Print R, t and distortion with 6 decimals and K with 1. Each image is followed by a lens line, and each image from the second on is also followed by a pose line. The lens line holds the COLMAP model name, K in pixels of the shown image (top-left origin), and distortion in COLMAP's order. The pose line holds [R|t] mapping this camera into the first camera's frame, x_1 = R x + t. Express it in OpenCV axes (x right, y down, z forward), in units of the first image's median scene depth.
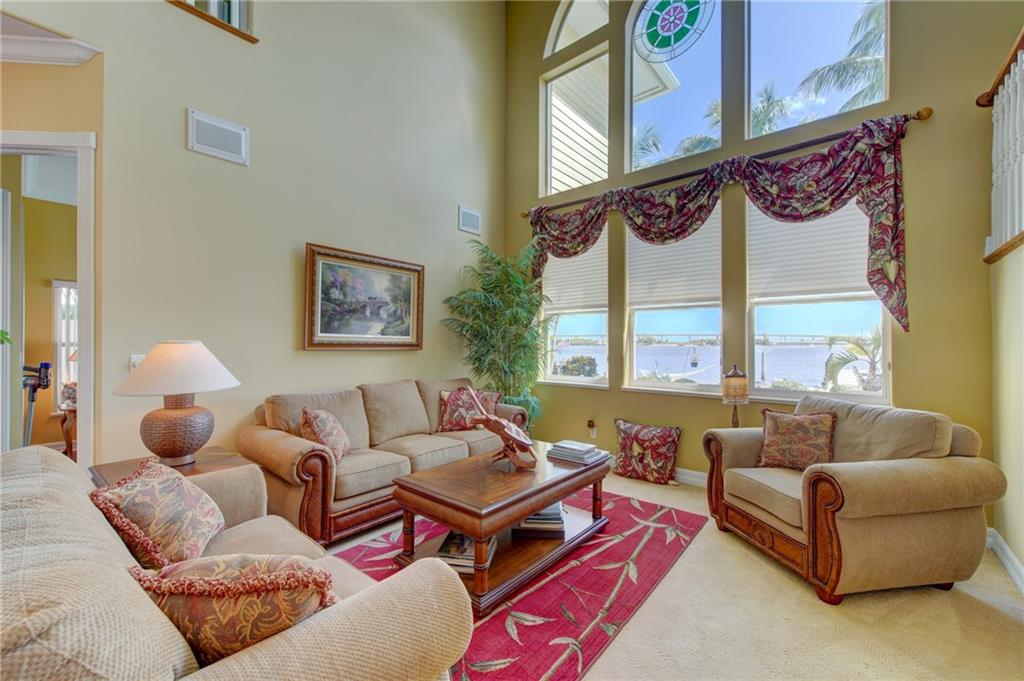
lens RADIAL K [[408.7, 0, 516.0], [0, 408.7, 343.9], [0, 0, 1]] dist [0.000128, -0.000262]
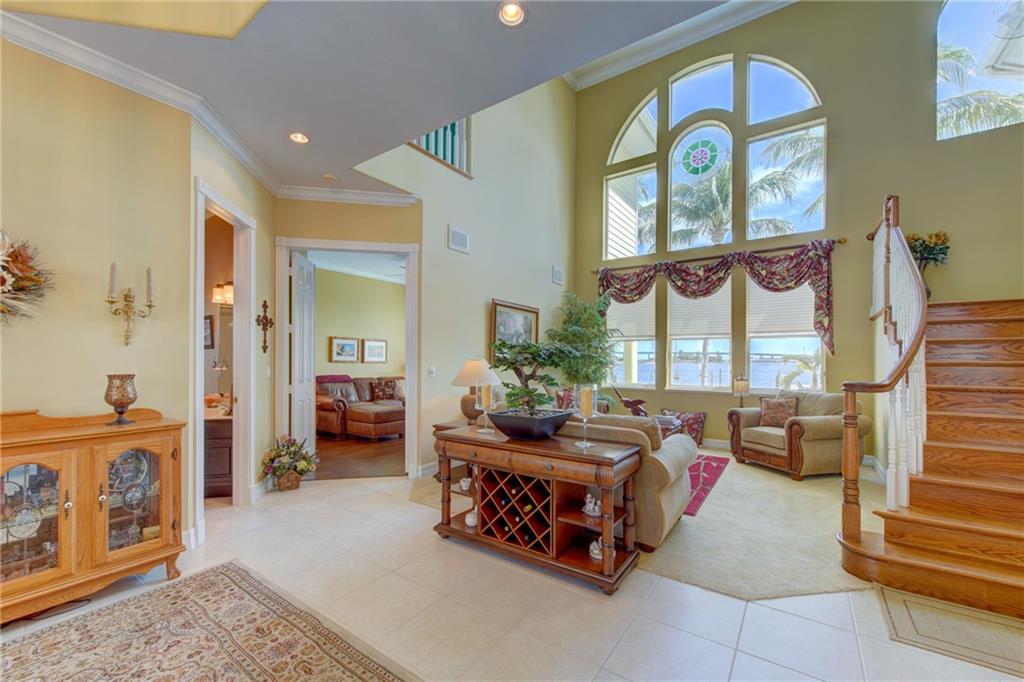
lens RADIAL K [[410.2, 0, 516.1], [0, 410.2, 362.6], [0, 0, 1]] dist [0.000920, -0.000036]
pose [[0.996008, 0.001754, 0.089247, -0.531872], [-0.002128, 0.999989, 0.004102, 0.000926], [-0.089239, -0.004276, 0.996001, -0.599798]]
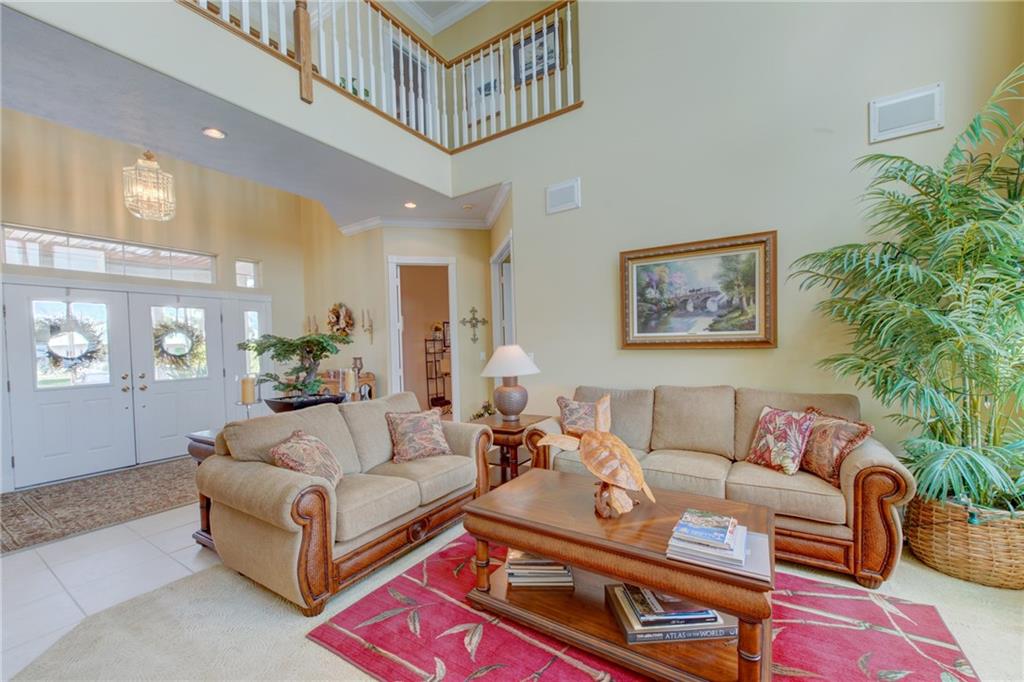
lens RADIAL K [[410.2, 0, 514.0], [0, 410.2, 355.8], [0, 0, 1]] dist [0.000920, -0.000036]
pose [[0.117423, 0.017977, -0.992919, 0.527568], [0.025907, 0.999440, 0.021159, 0.001071], [0.992744, -0.028208, 0.116892, 0.544296]]
